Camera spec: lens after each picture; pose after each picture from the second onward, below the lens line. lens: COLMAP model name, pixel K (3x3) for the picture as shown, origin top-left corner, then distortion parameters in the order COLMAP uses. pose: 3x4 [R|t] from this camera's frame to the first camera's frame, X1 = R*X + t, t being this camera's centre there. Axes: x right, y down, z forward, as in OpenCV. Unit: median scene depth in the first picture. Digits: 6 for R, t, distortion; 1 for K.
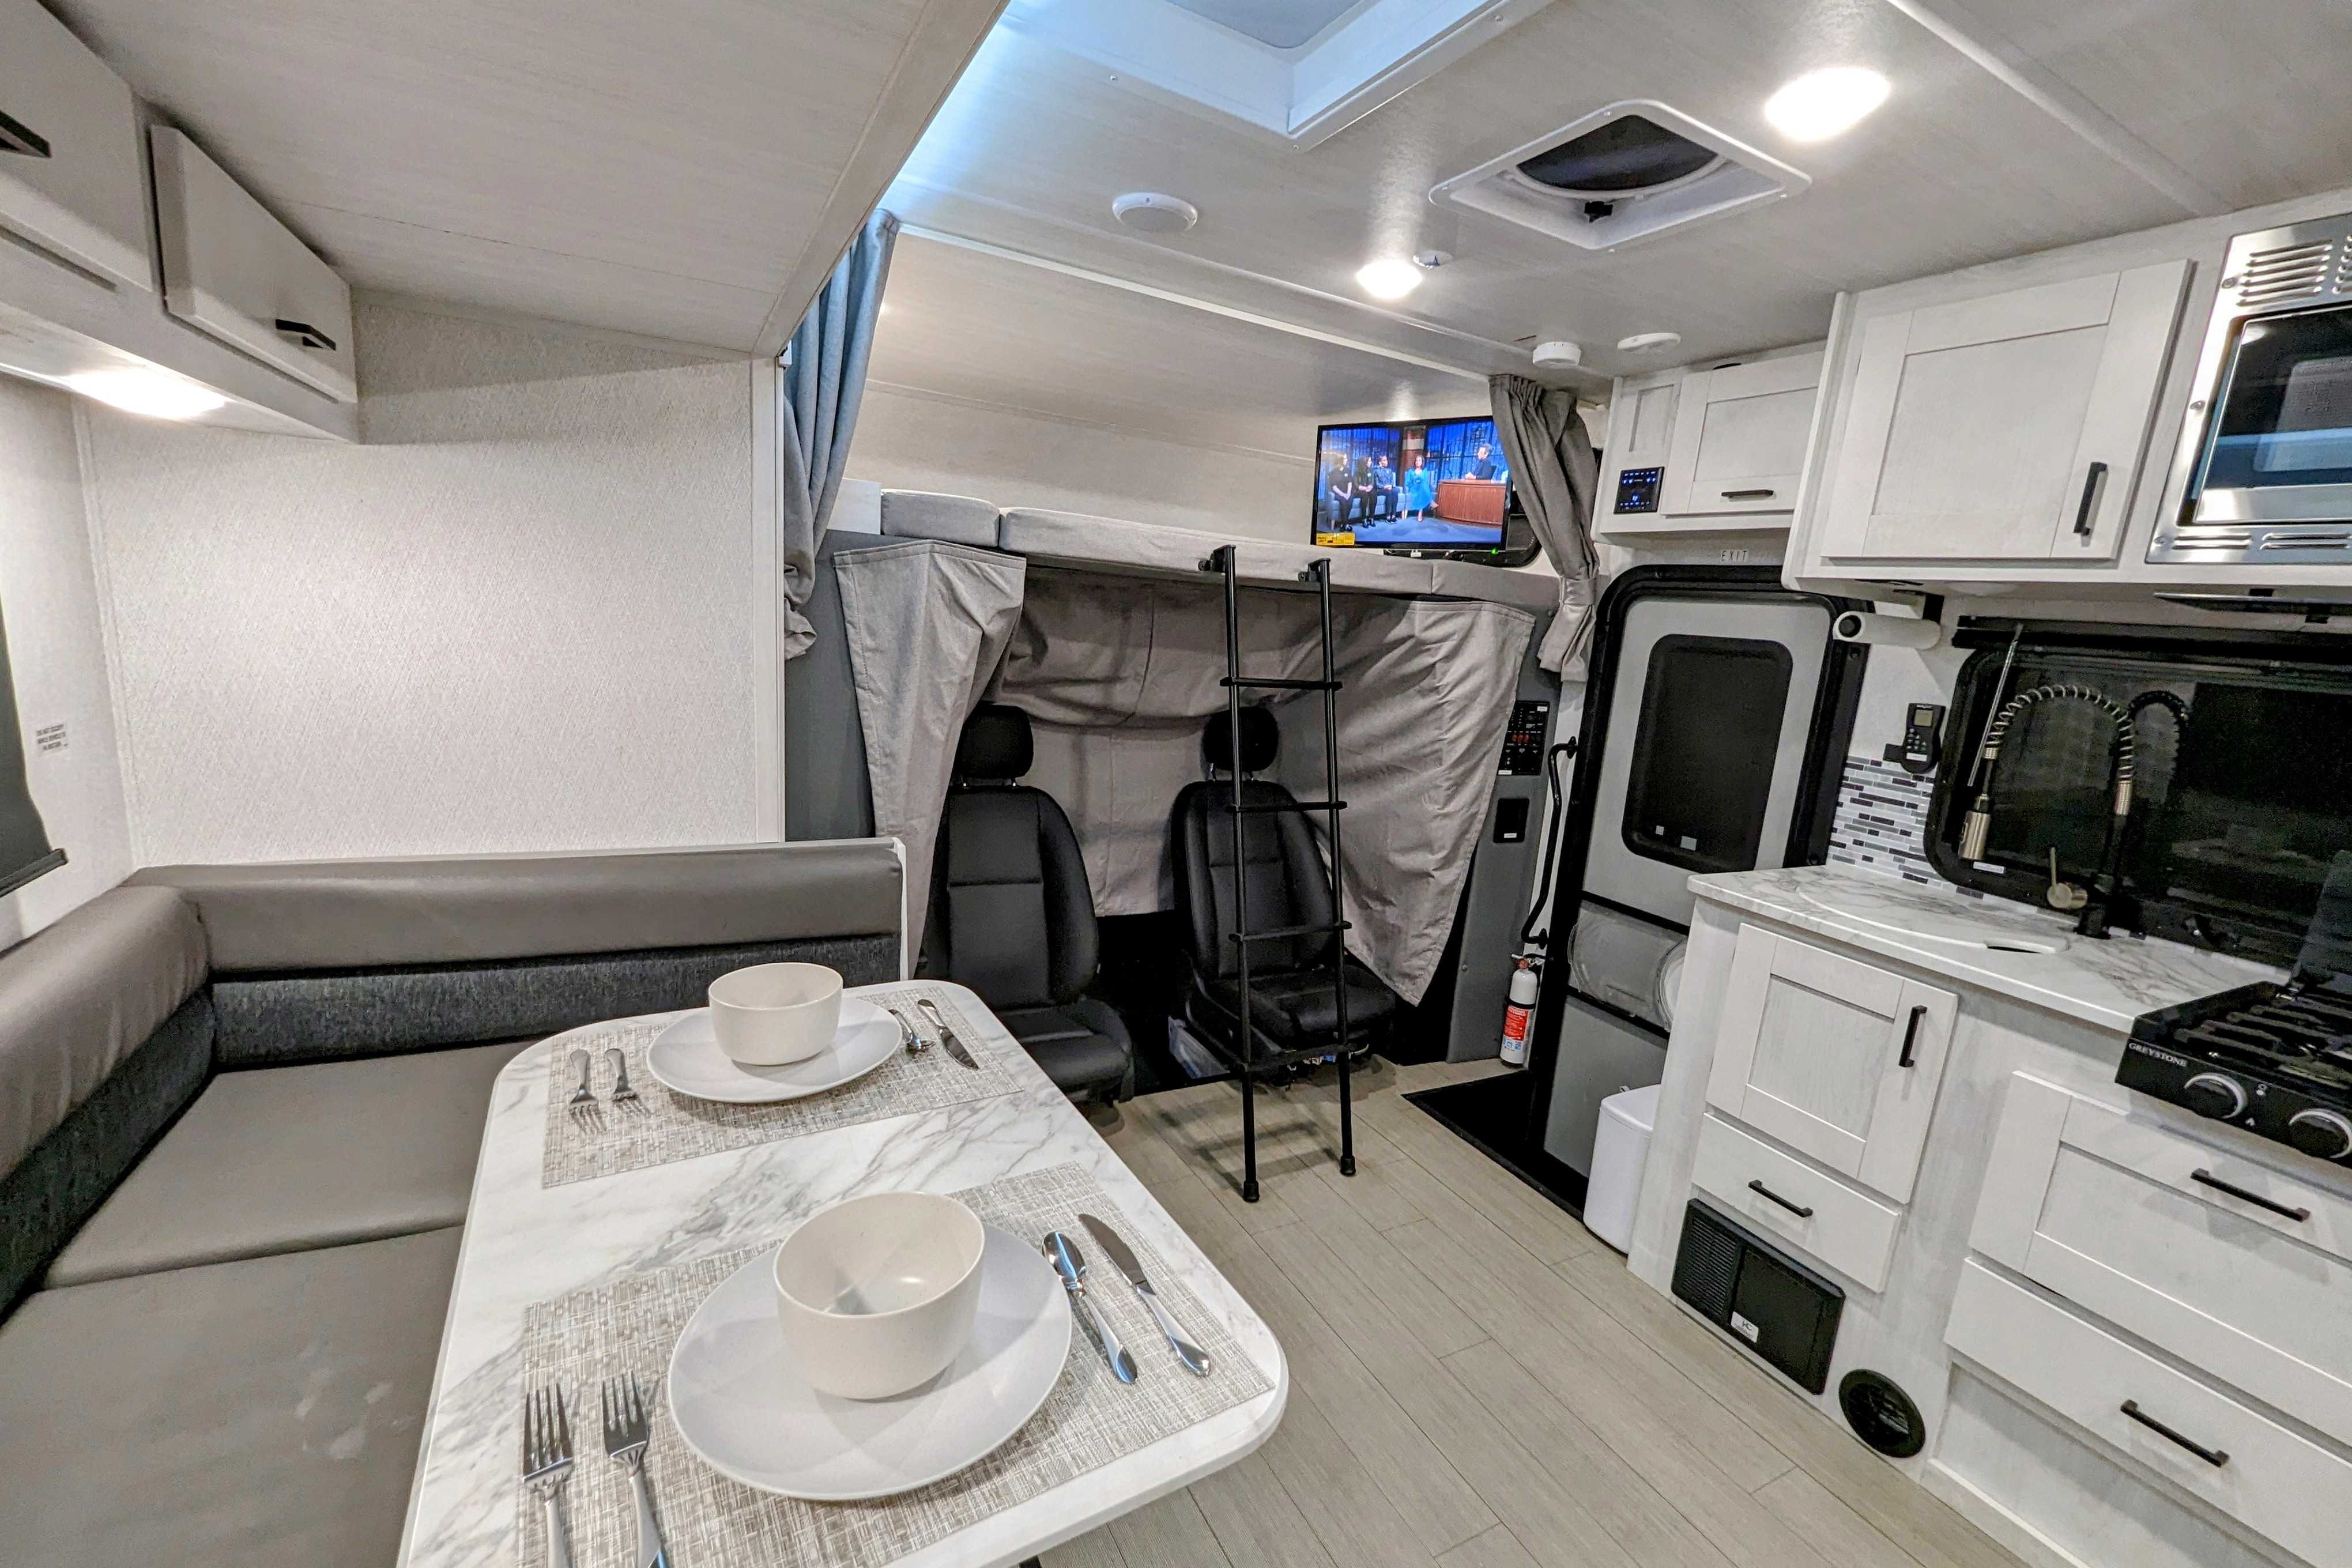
lens RADIAL K [[972.0, 0, 1177.2], [0, 972.0, 793.2], [0, 0, 1]] dist [0.004201, -0.001883]
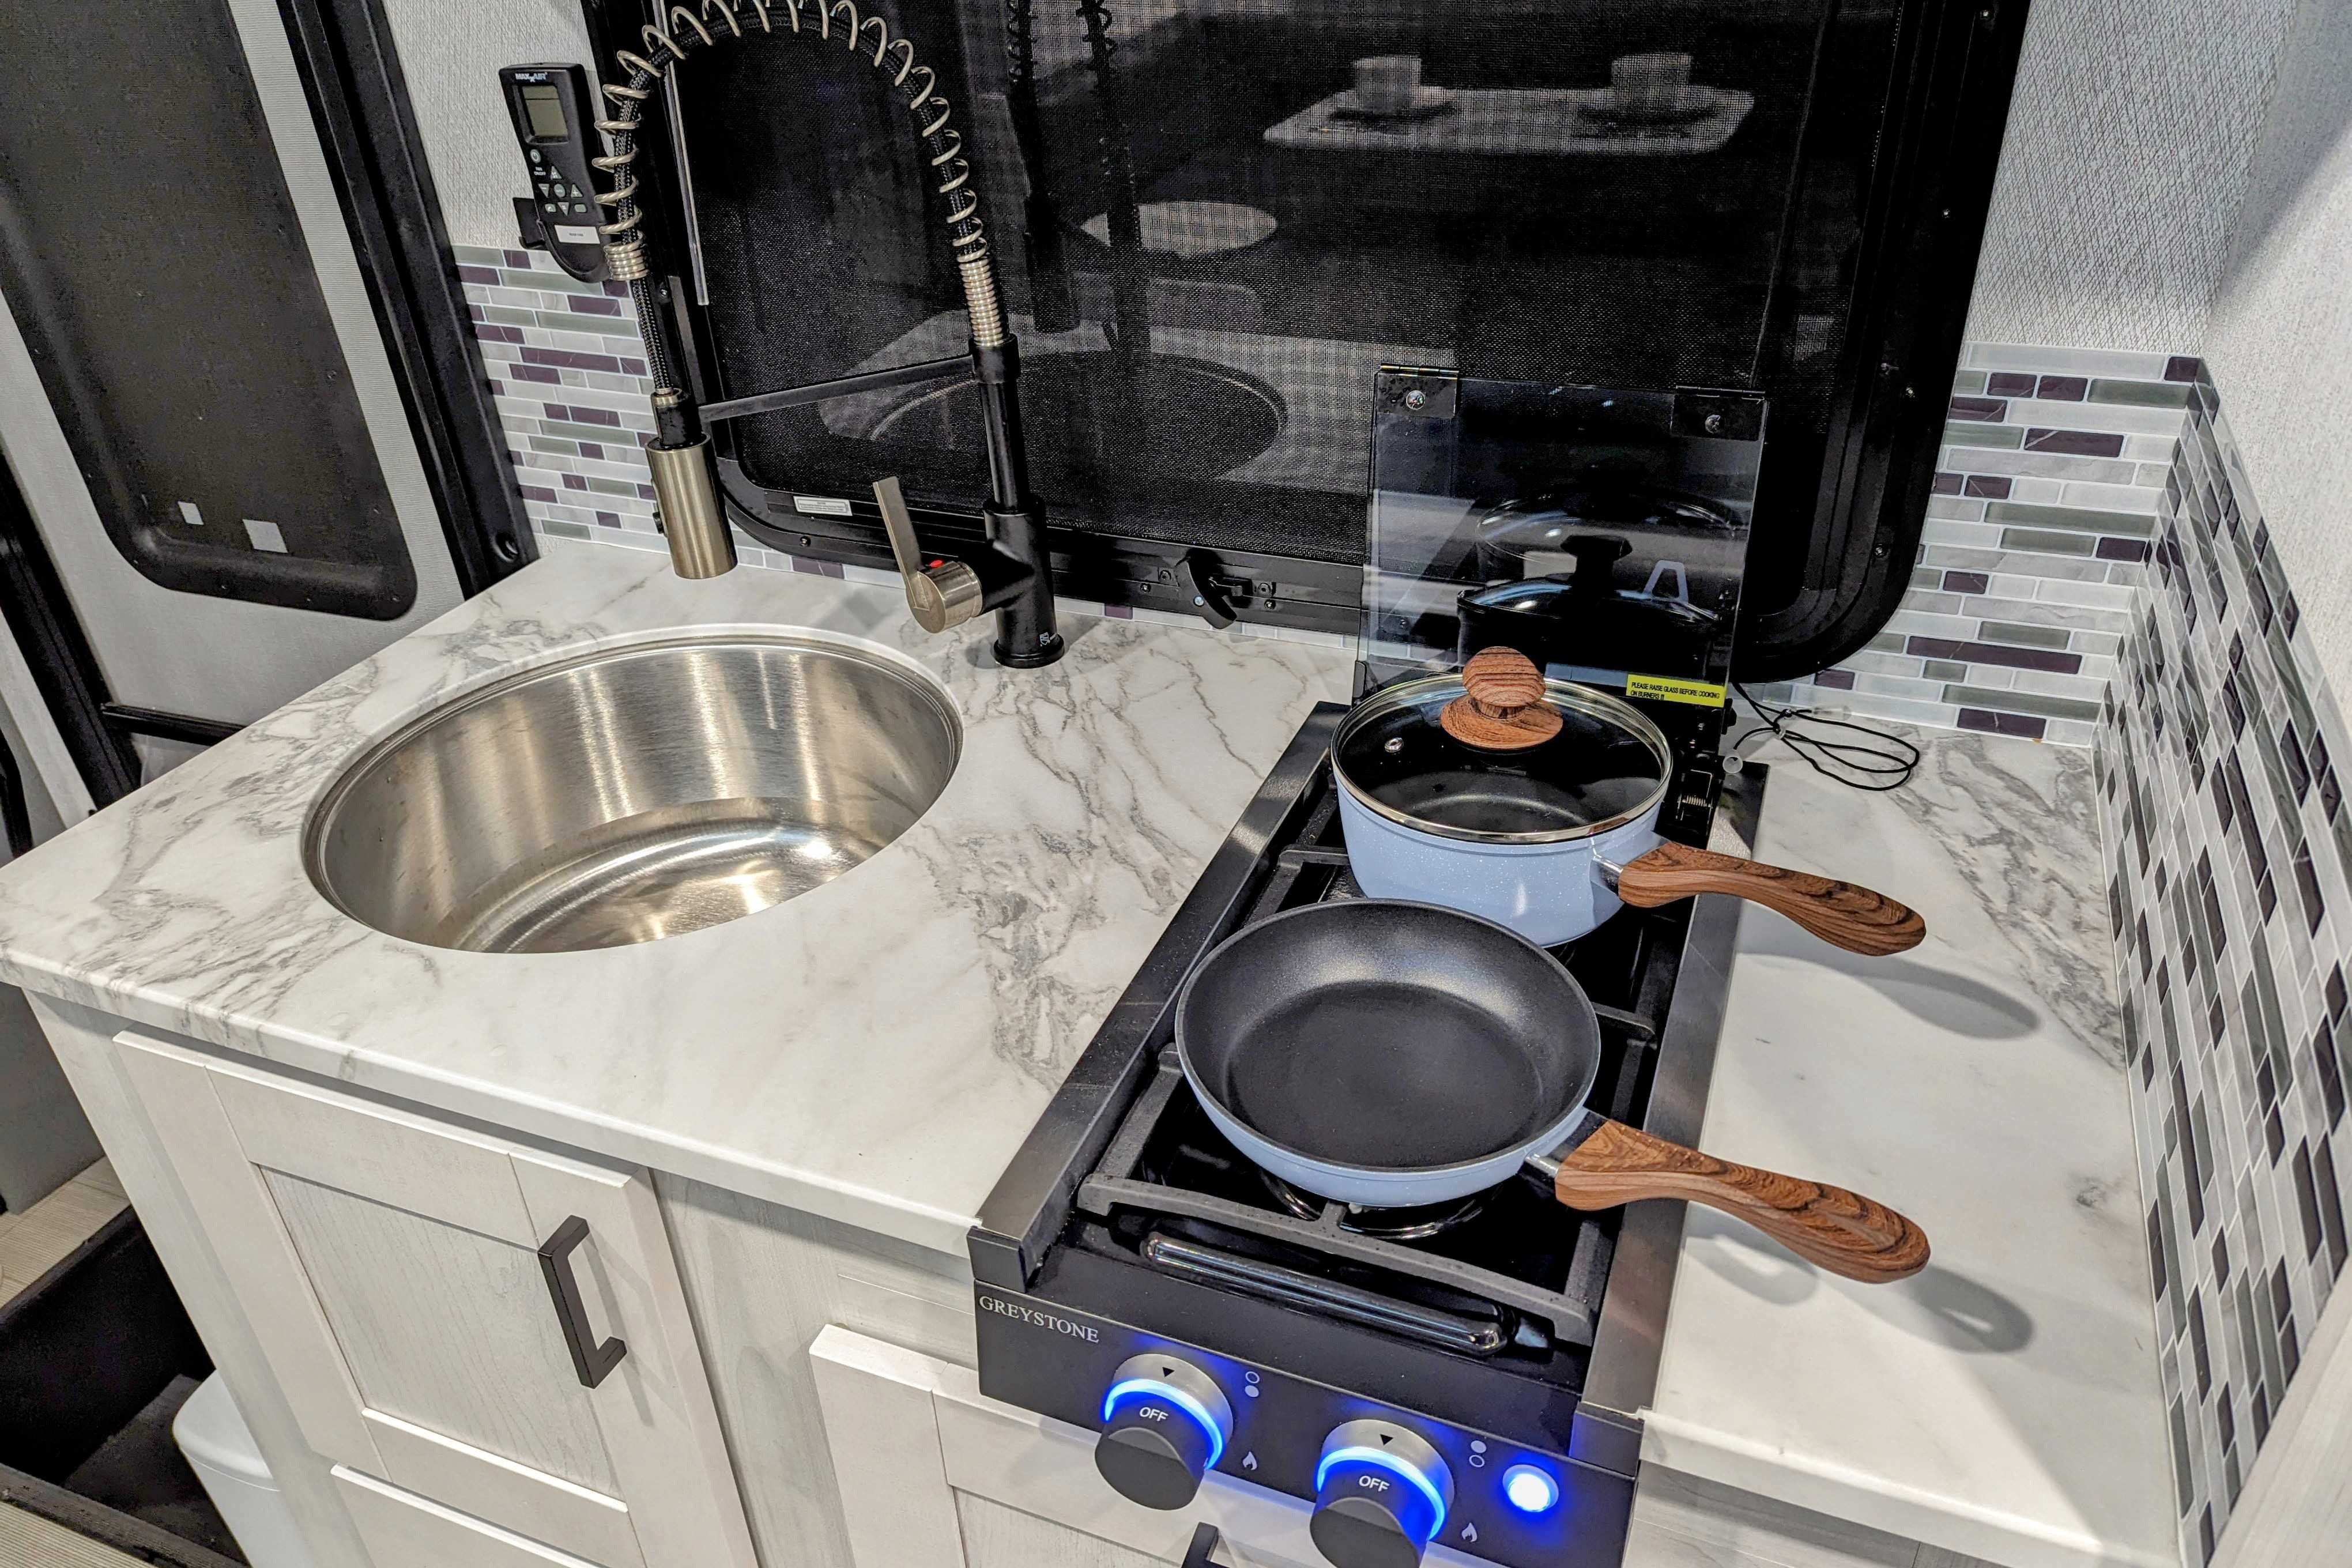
lens RADIAL K [[1671.0, 0, 1181.2], [0, 1671.0, 783.5], [0, 0, 1]] dist [0.004567, 0.000986]
pose [[0.758387, -0.433644, 0.486624, 0.520139], [0.221461, 0.873595, 0.433344, -0.072146], [-0.613029, -0.220874, 0.758558, 0.360575]]
